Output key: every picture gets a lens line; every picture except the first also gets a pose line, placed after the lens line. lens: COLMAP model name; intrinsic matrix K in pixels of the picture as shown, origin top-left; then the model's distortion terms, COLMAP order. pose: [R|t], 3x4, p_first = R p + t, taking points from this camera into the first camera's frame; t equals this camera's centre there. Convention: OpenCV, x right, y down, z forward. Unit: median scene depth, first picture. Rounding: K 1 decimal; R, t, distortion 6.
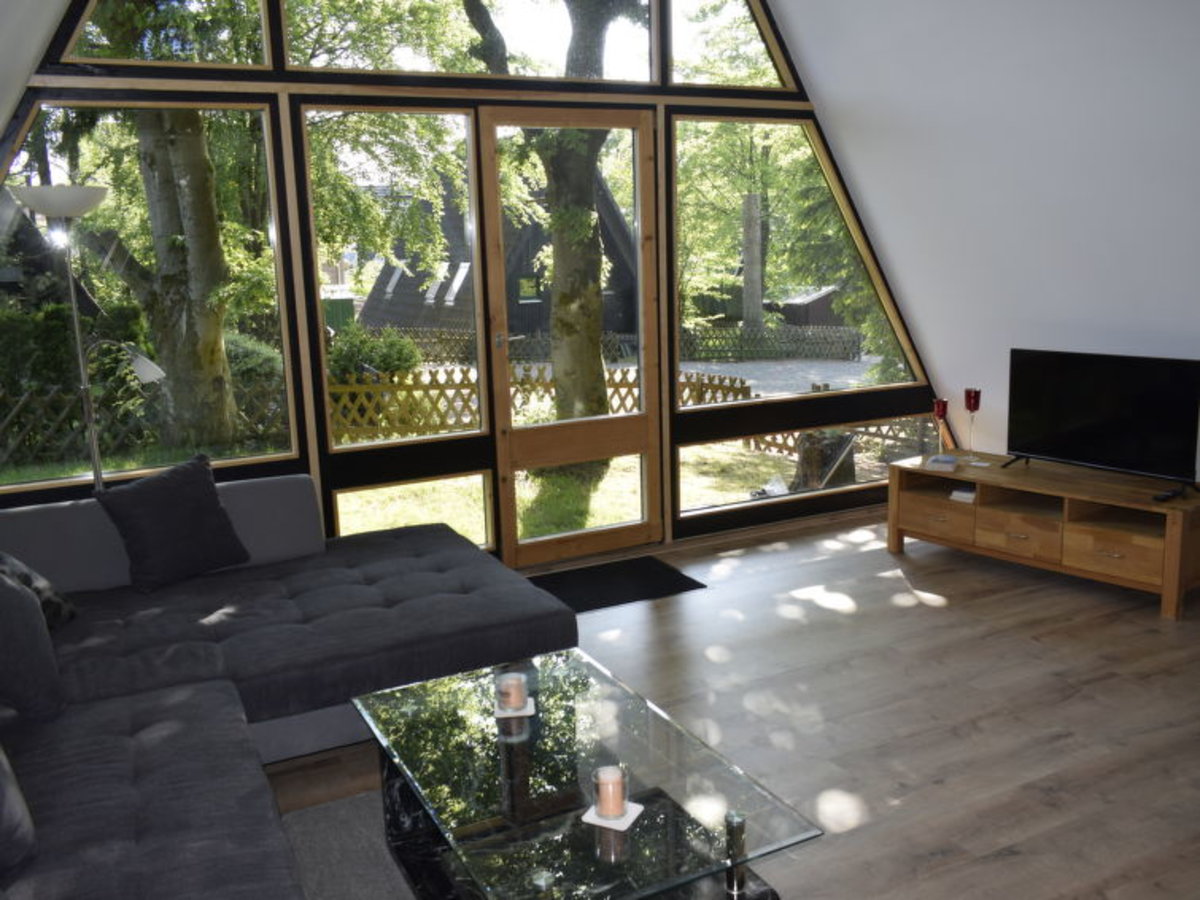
lens RADIAL K [[1038.2, 0, 600.0], [0, 1038.2, 450.0], [0, 0, 1]] dist [-0.015616, 0.010860]
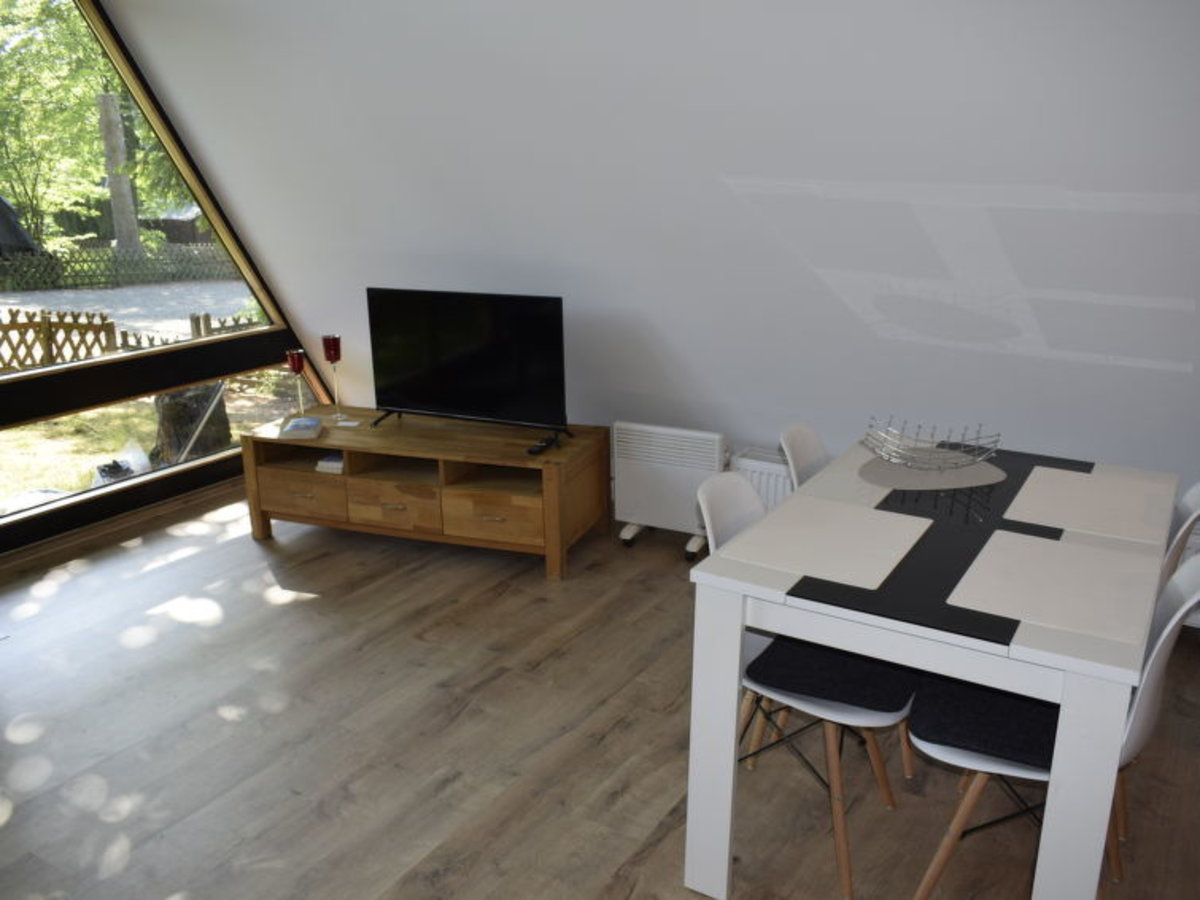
lens RADIAL K [[1038.2, 0, 600.0], [0, 1038.2, 450.0], [0, 0, 1]] dist [-0.015616, 0.010860]
pose [[0.850283, -0.125557, 0.511131, 0.105013], [0.083150, 0.990979, 0.105105, -0.038787], [-0.519716, -0.046869, 0.853052, 0.161757]]
